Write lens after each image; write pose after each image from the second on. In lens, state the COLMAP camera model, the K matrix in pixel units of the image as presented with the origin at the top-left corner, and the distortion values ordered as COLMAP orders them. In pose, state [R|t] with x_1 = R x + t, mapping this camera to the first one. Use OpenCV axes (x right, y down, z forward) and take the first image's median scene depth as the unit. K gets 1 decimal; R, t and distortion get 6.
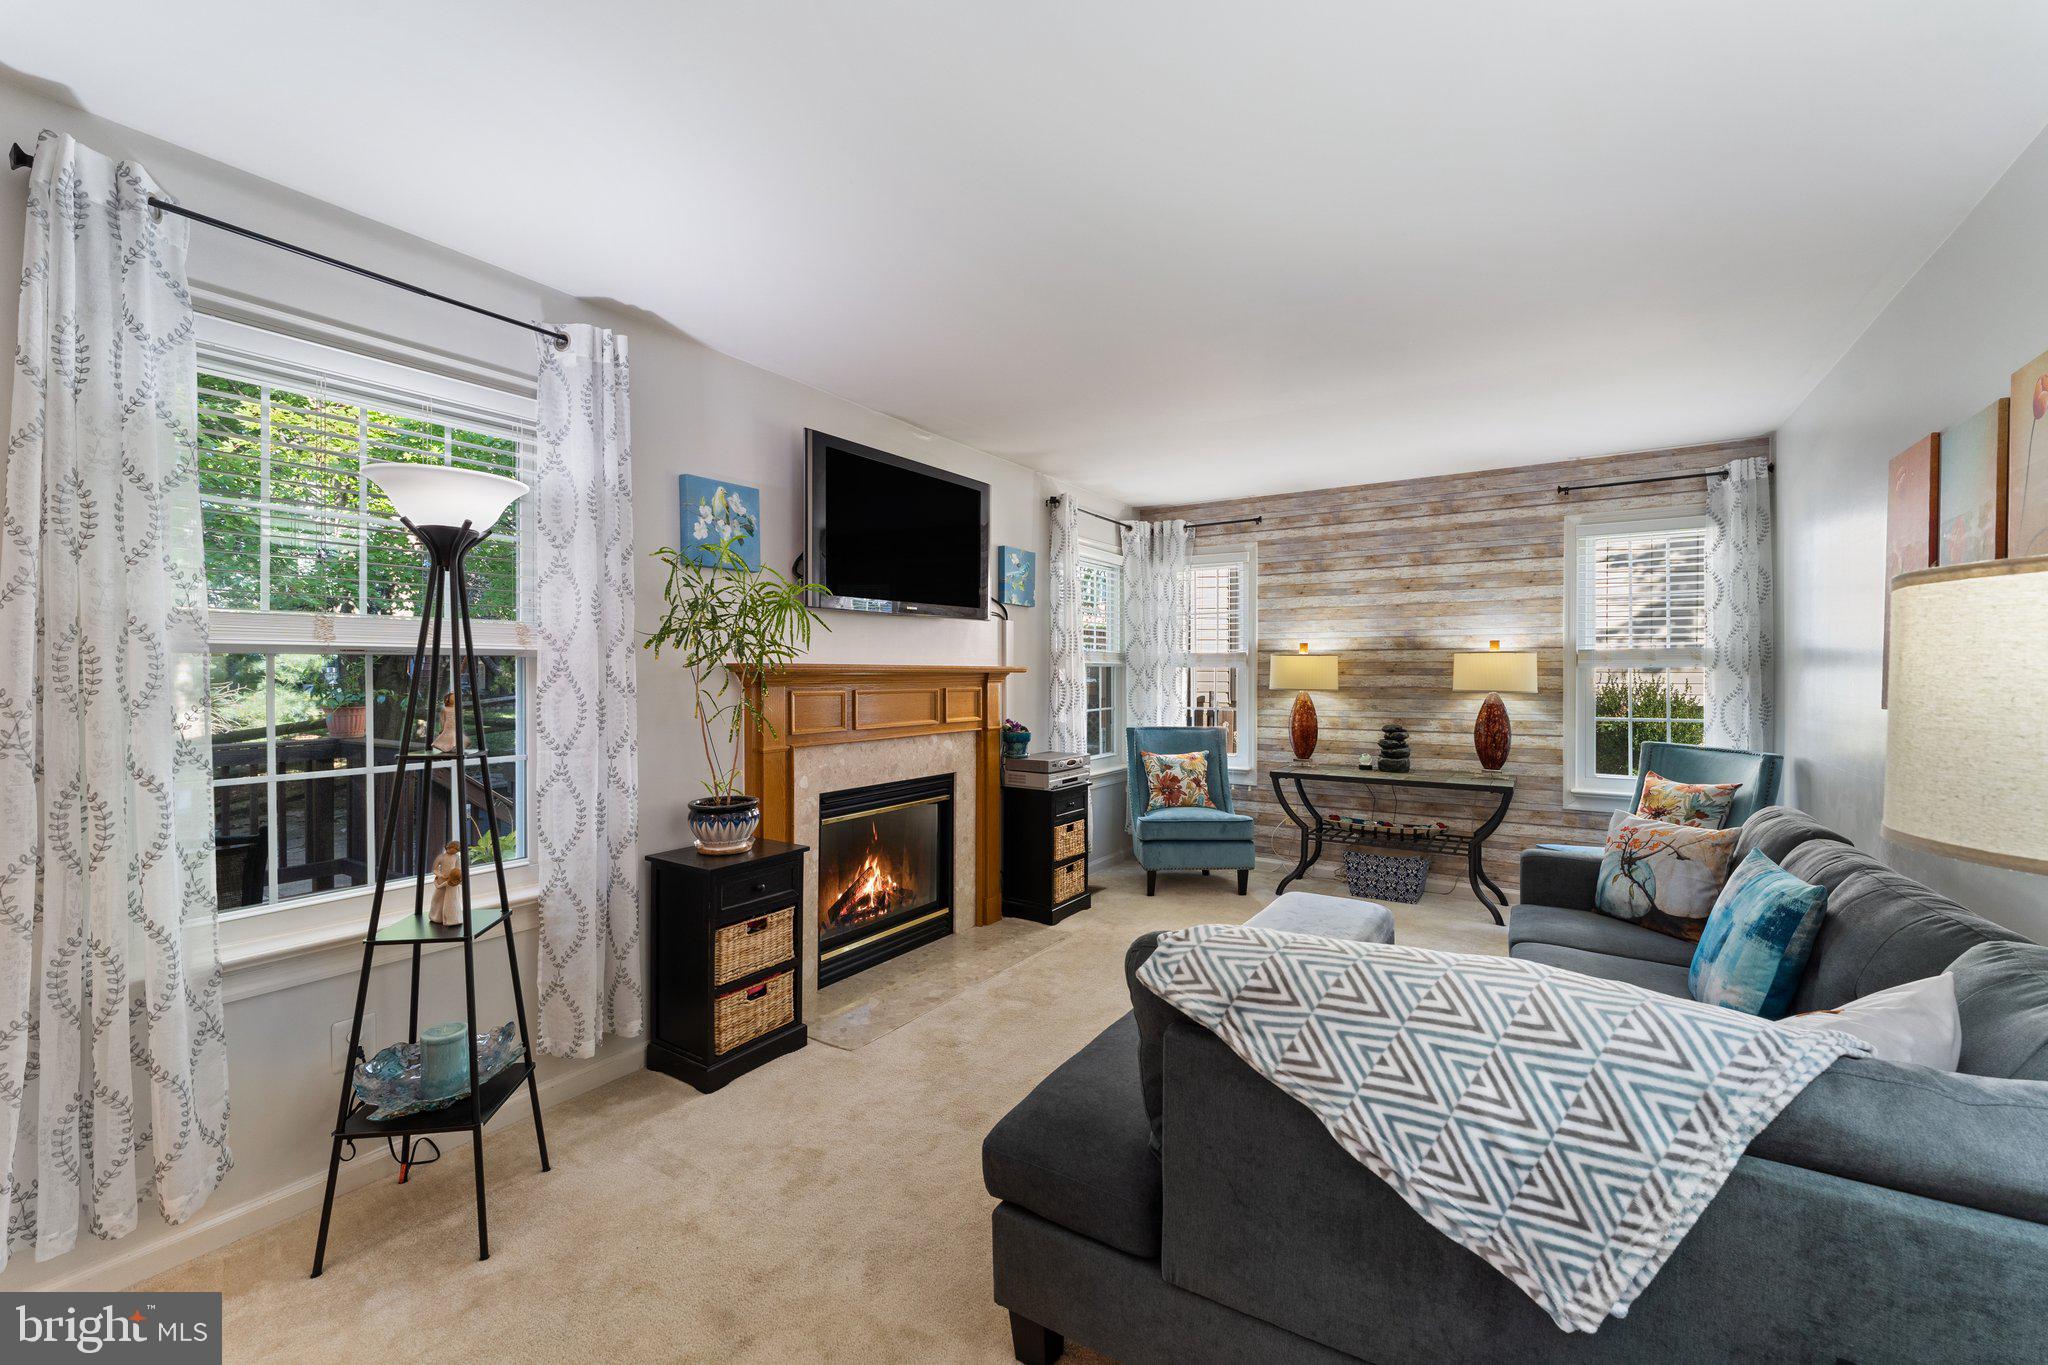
lens RADIAL K [[823.7, 0, 1027.1], [0, 823.7, 677.3], [0, 0, 1]] dist [0.000214, 0.000037]
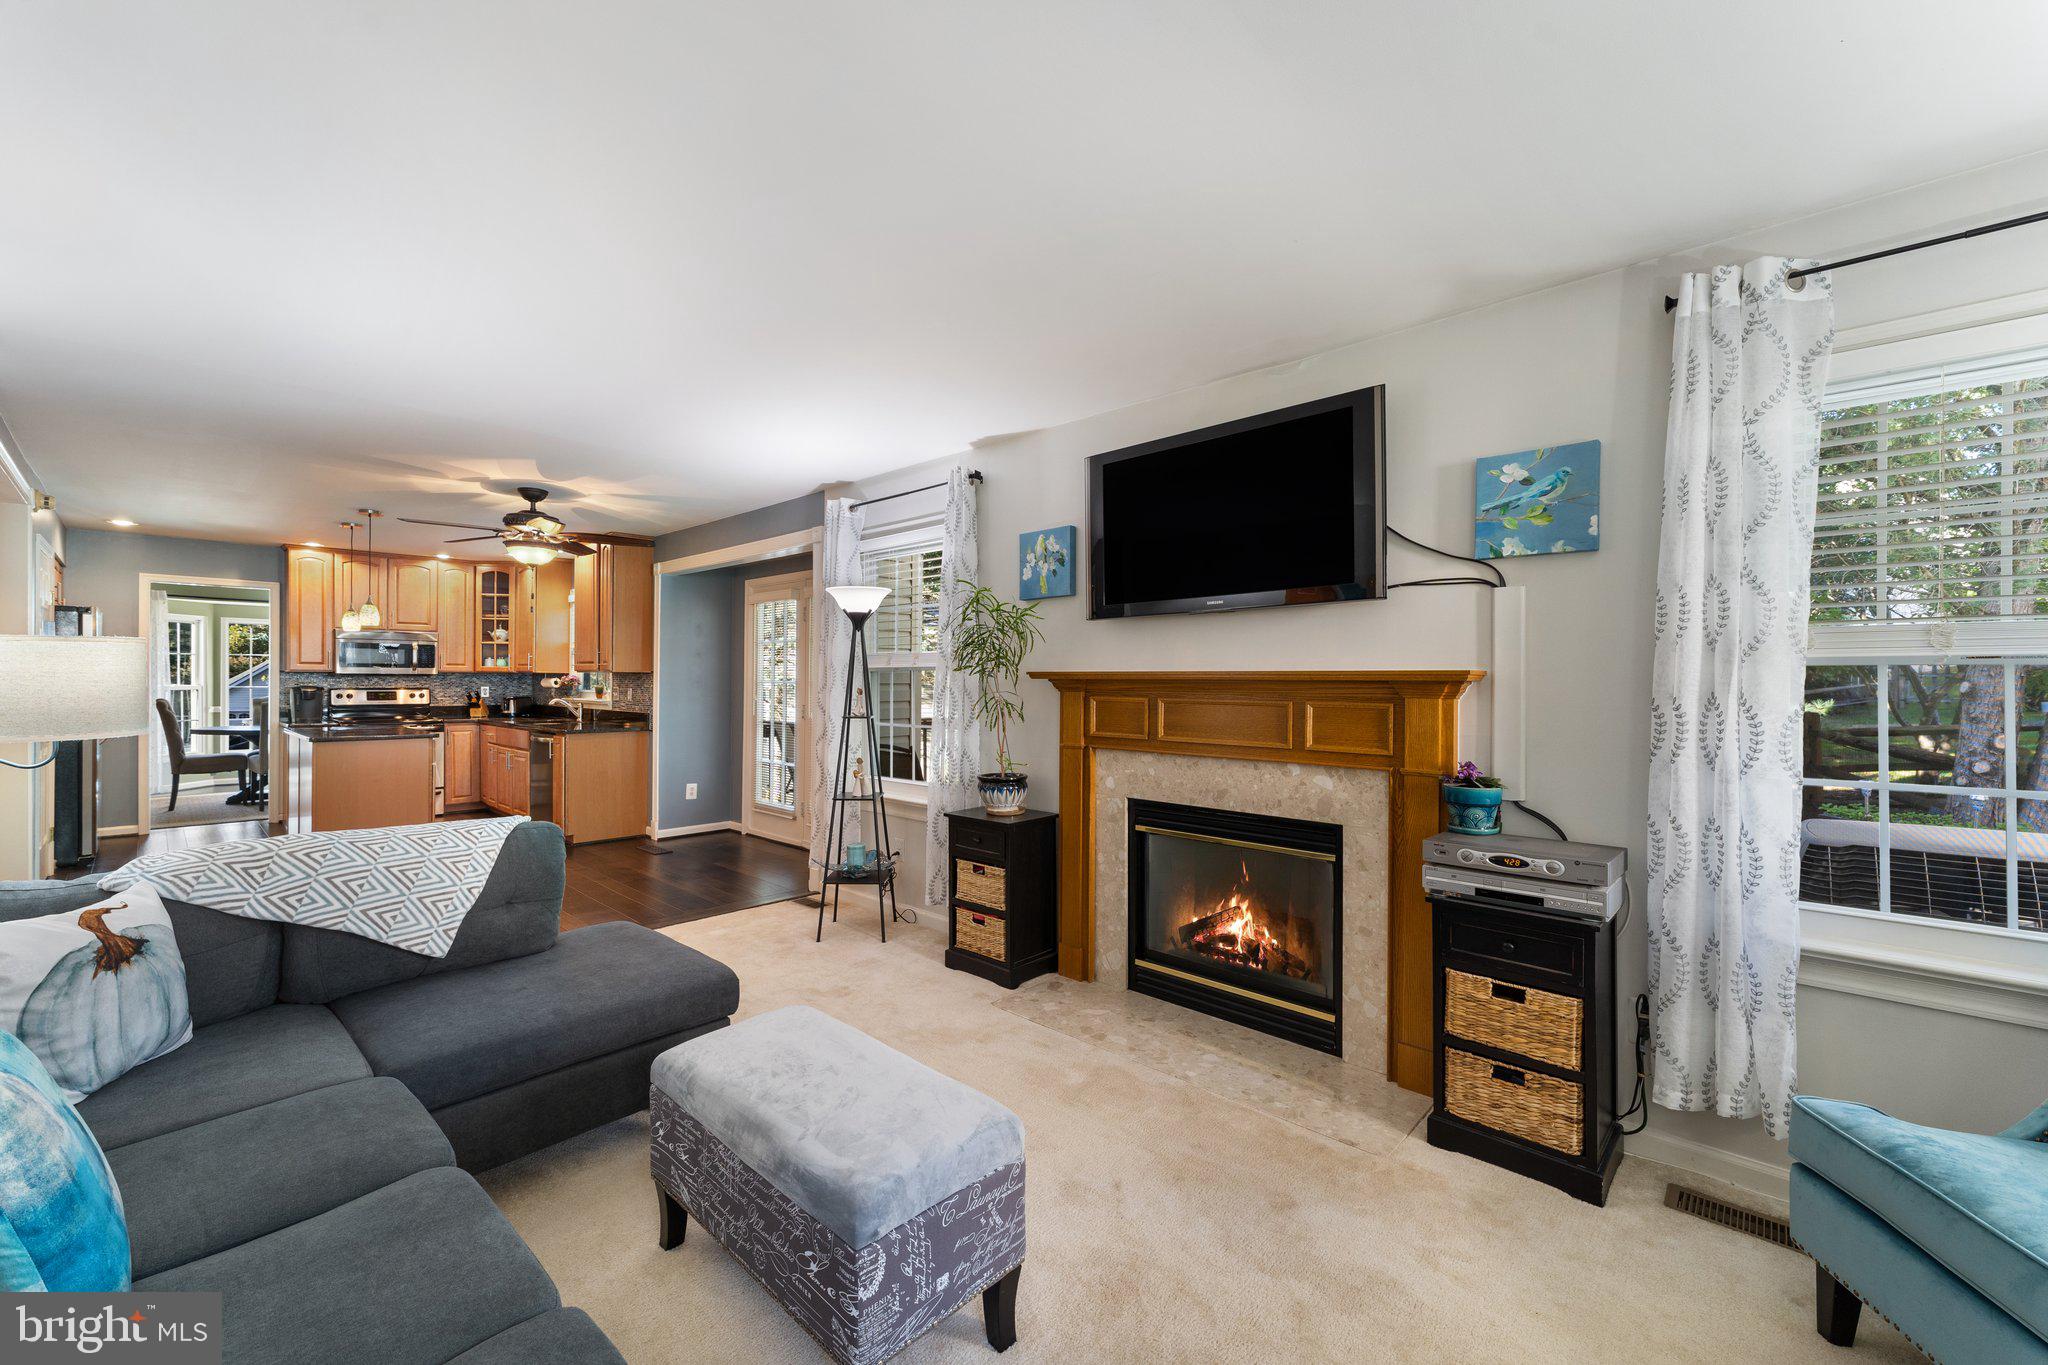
lens RADIAL K [[823.7, 0, 1027.1], [0, 823.7, 677.3], [0, 0, 1]] dist [0.000214, 0.000037]
pose [[-0.174553, -0.003107, -0.984643, 0.552356], [-0.008120, 0.999966, -0.001716, -0.004285], [0.984614, 0.007696, -0.174572, 0.743610]]
